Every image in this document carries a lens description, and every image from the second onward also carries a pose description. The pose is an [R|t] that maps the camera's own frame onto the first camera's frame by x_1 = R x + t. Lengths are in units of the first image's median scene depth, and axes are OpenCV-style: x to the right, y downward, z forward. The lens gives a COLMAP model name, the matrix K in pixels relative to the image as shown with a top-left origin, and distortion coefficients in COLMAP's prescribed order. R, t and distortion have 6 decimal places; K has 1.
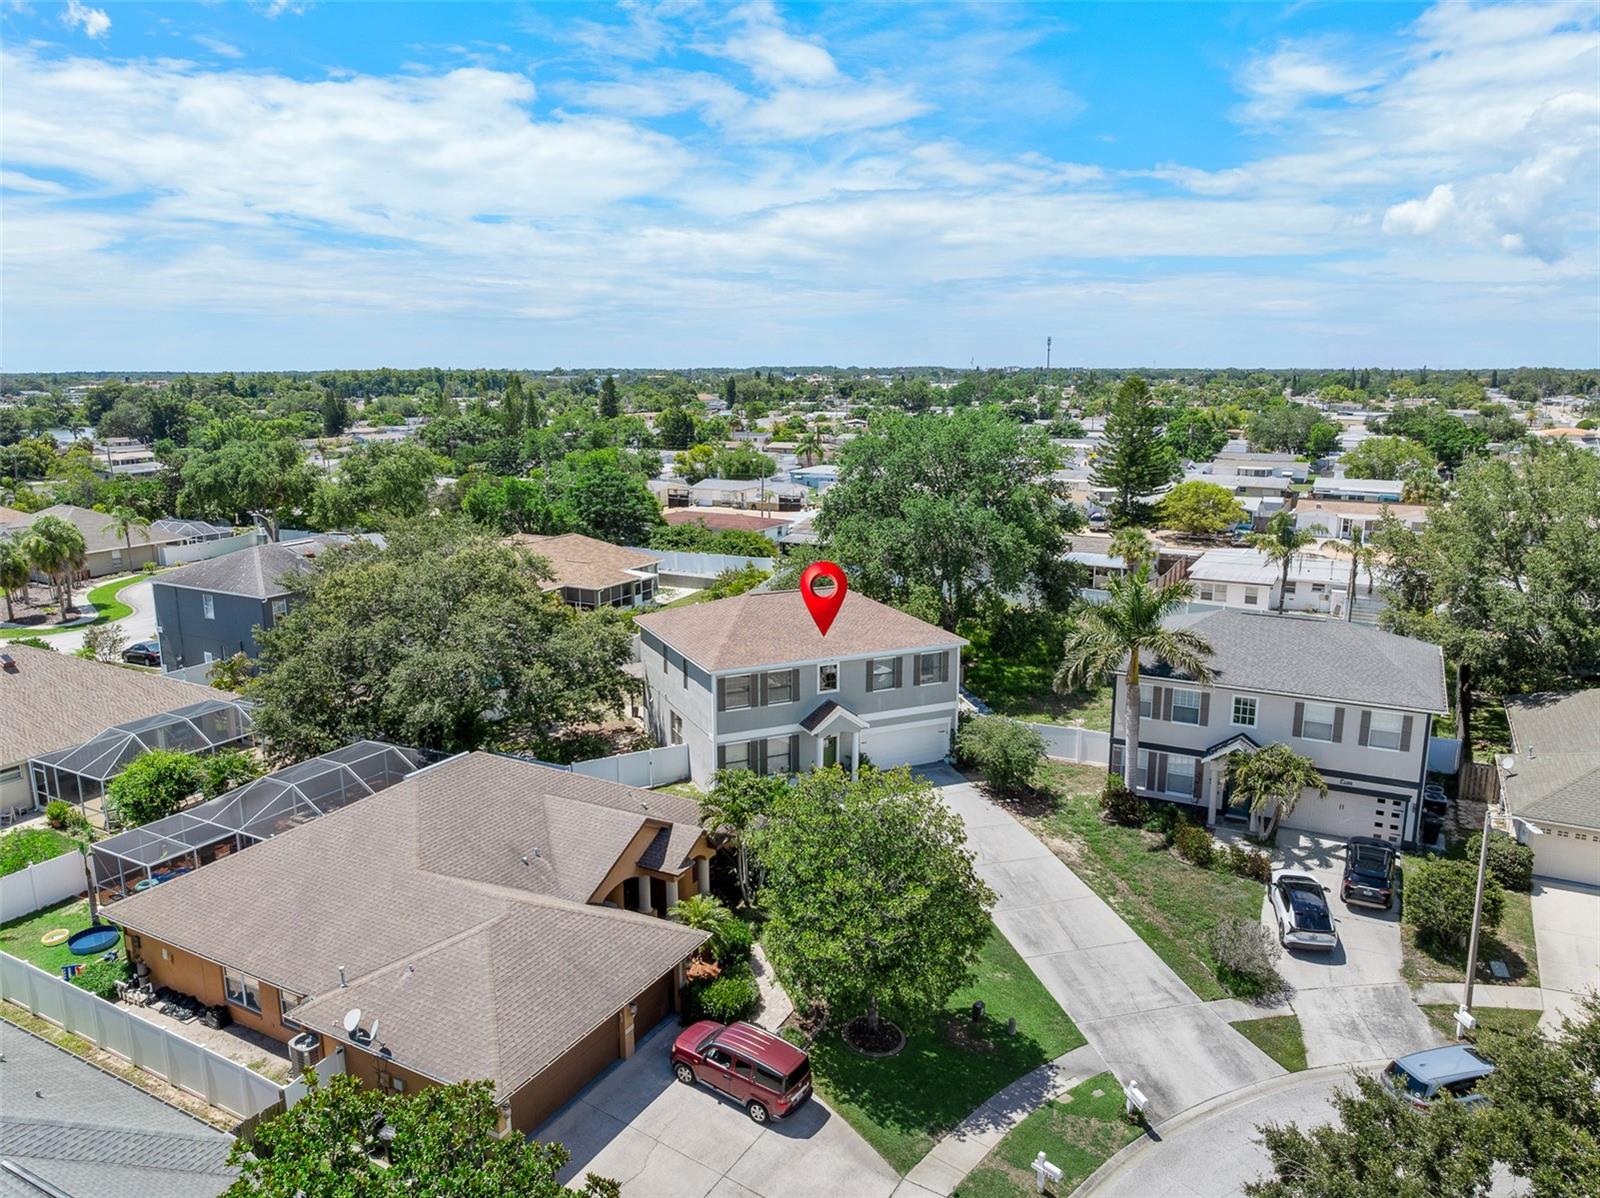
lens RADIAL K [[1114.4, 0, 798.5], [0, 1114.4, 588.2], [0, 0, 1]] dist [-0.034130, -0.005468]
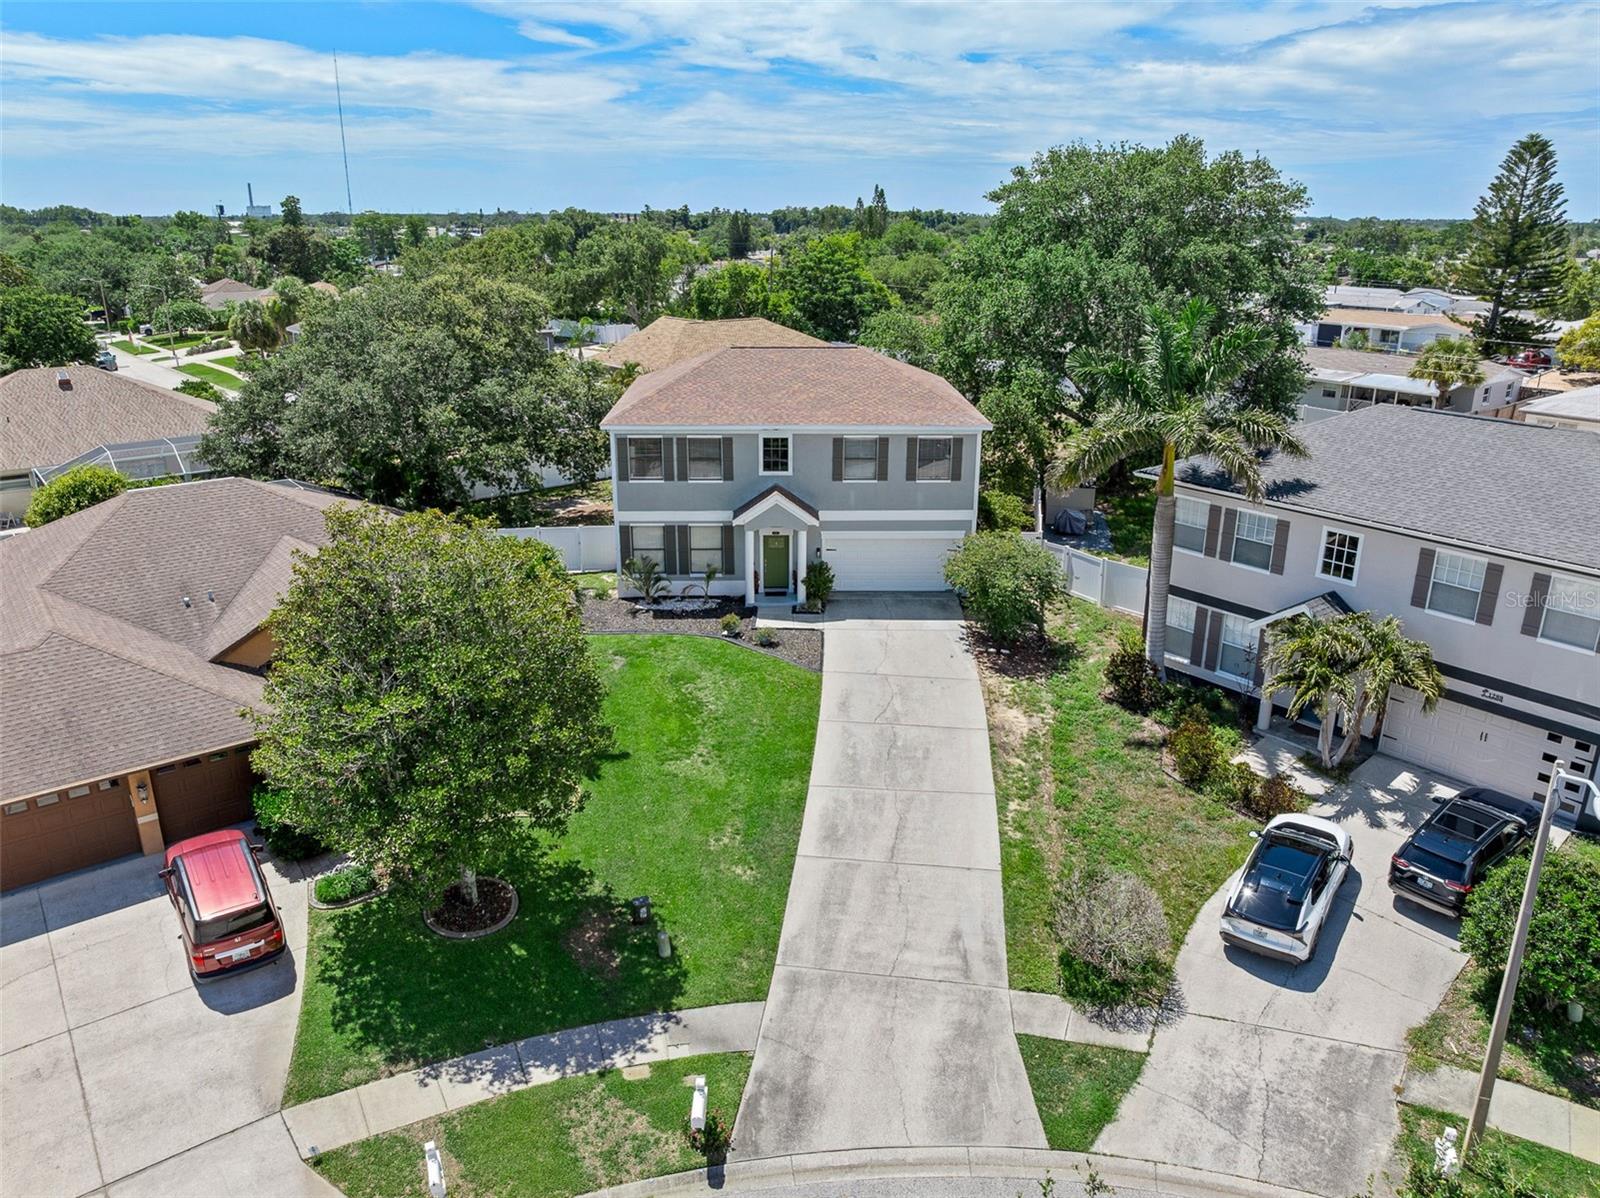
lens RADIAL K [[1114.4, 0, 798.5], [0, 1114.4, 588.2], [0, 0, 1]] dist [-0.034130, -0.005468]
pose [[0.920357, 0.127324, -0.369773, 0.356594], [-0.078508, 0.986422, 0.144250, 0.064896], [0.383118, -0.103731, 0.917856, 0.333711]]
